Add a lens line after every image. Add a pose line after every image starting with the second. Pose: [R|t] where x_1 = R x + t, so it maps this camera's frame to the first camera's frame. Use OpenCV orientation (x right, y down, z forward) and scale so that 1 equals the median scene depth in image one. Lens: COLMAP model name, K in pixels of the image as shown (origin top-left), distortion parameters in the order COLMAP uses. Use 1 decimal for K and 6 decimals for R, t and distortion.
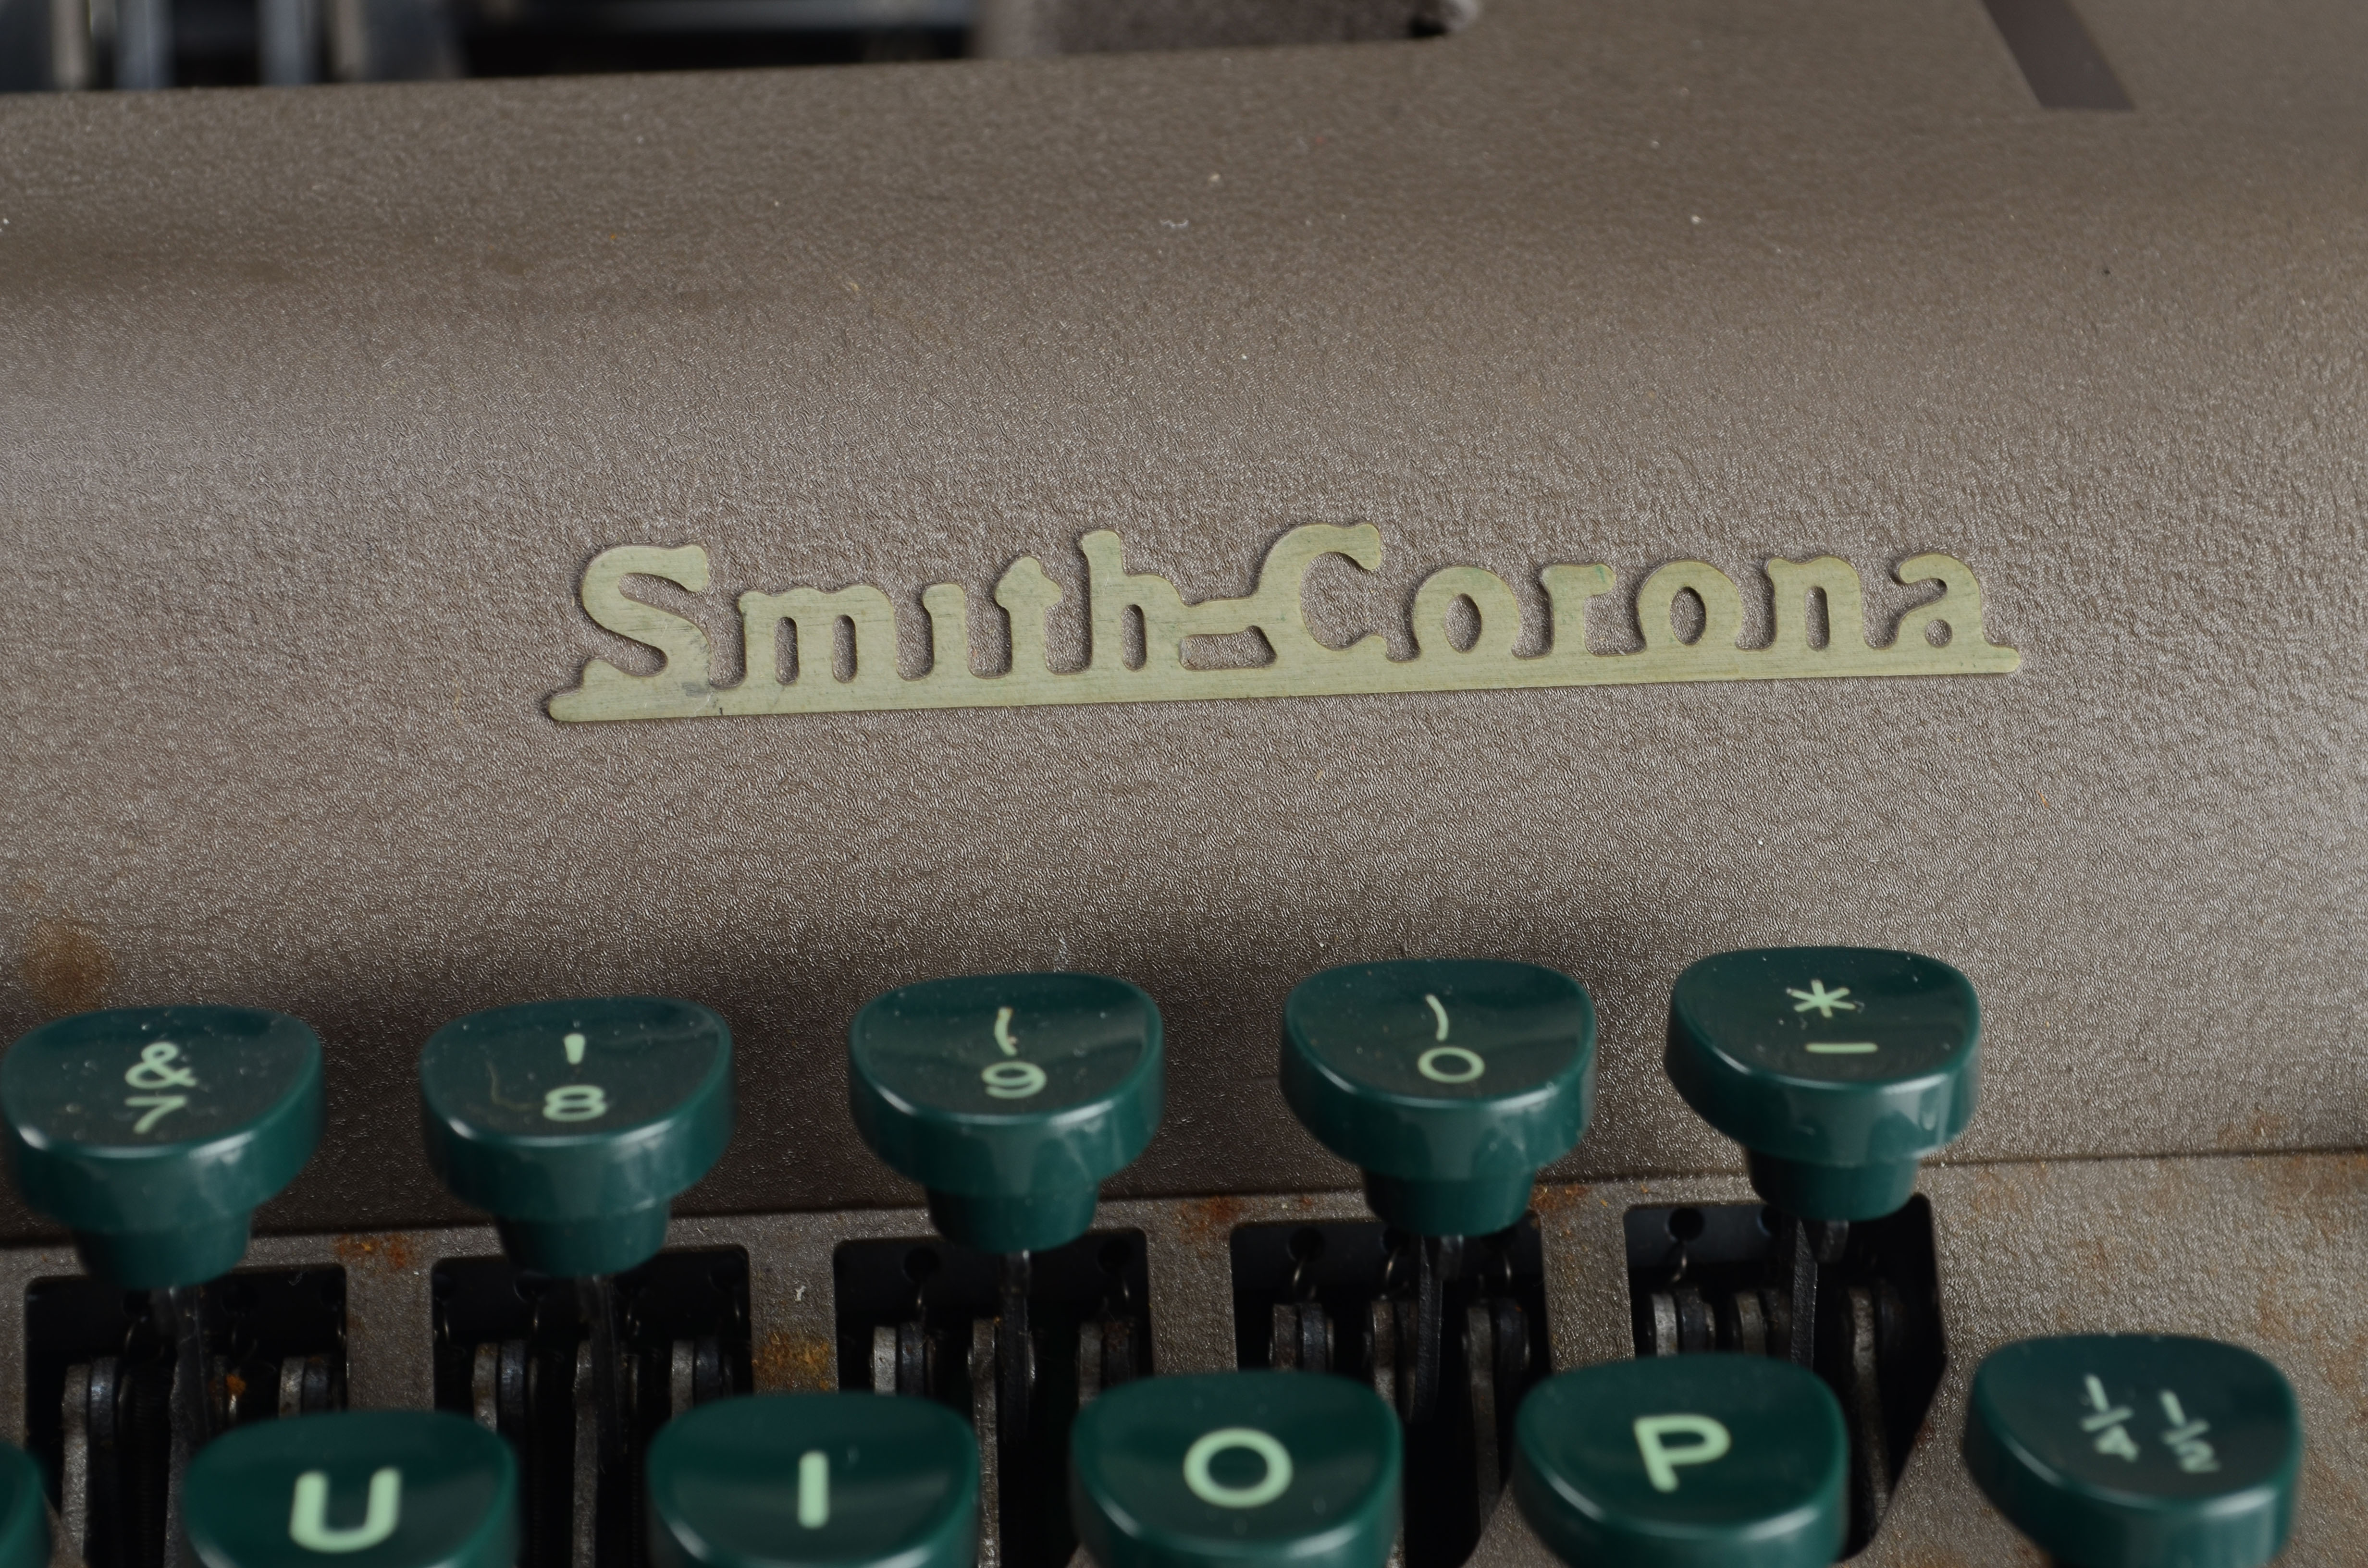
lens RADIAL K [[5588.2, 0, 1184.0], [0, 5588.2, 784.0], [0, 0, 1]] dist [-0.105024, -0.081949]
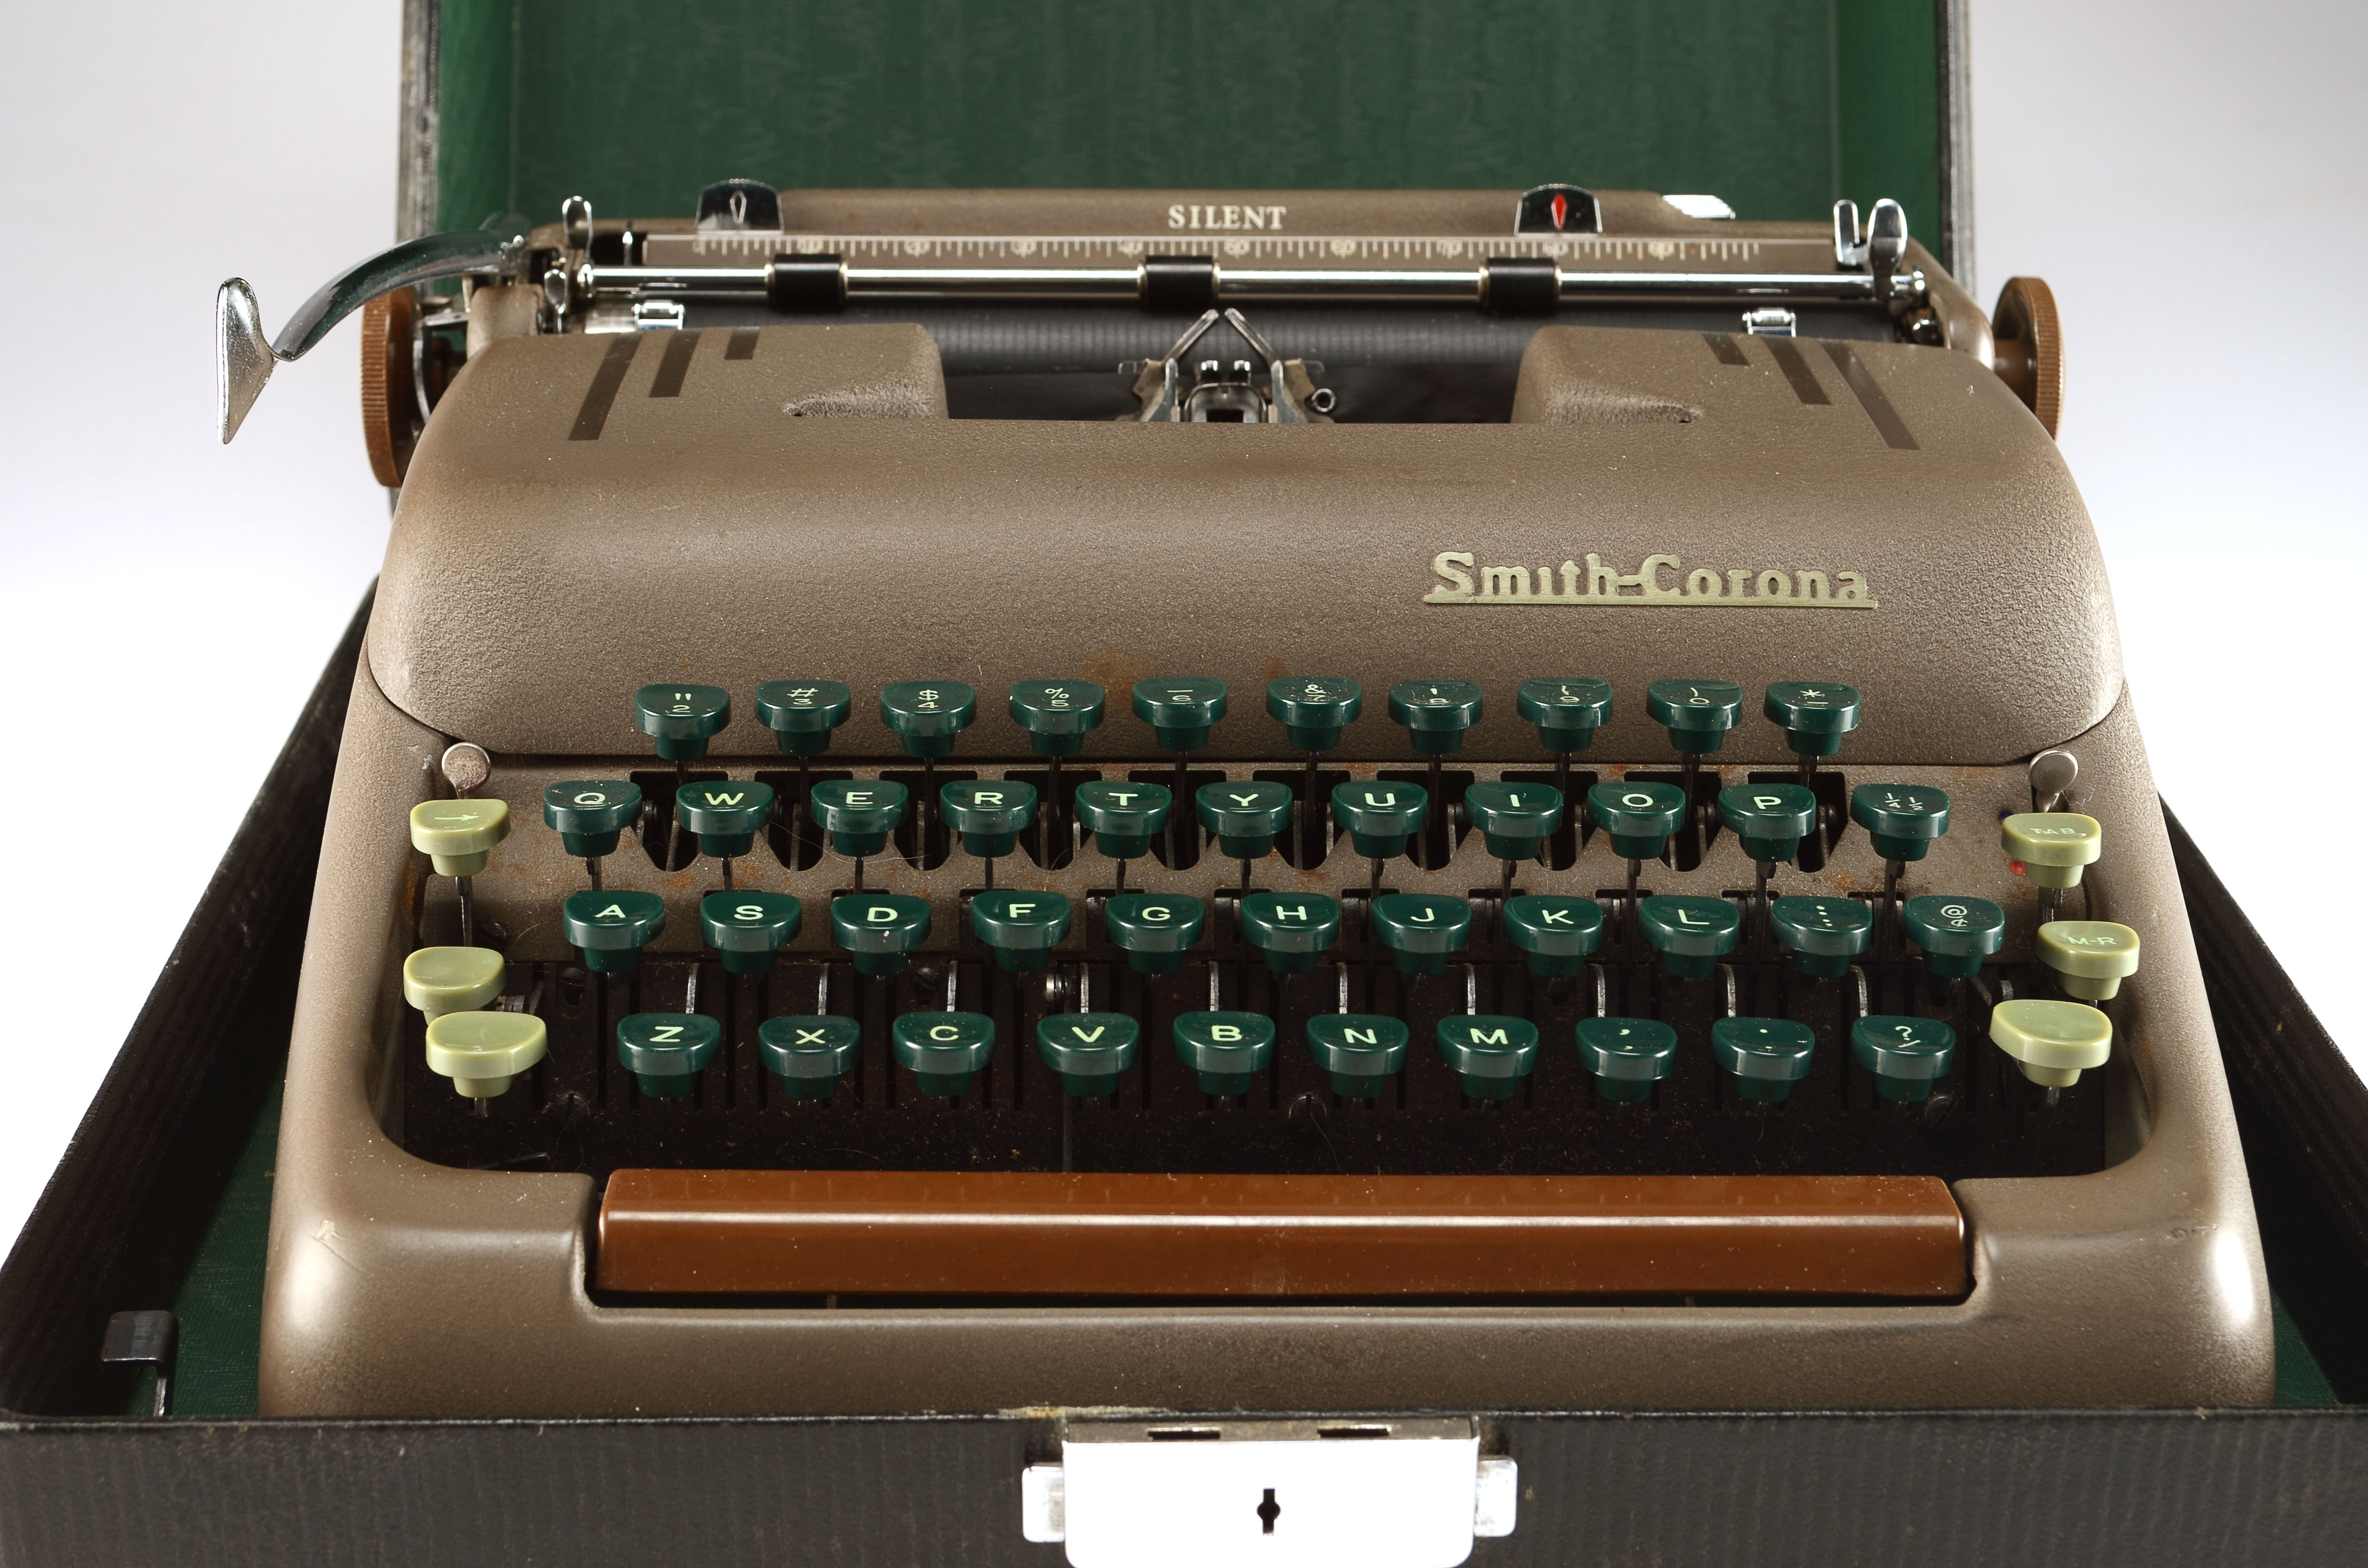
lens RADIAL K [[3804.0, 0, 1184.0], [0, 3804.0, 784.0], [0, 0, 1]] dist [-0.025259, -0.035174]
pose [[0.997939, 0.028999, -0.057250, -0.121250], [-0.035610, 0.992367, -0.118062, 0.359773], [0.053389, 0.119858, 0.991354, -1.200001]]
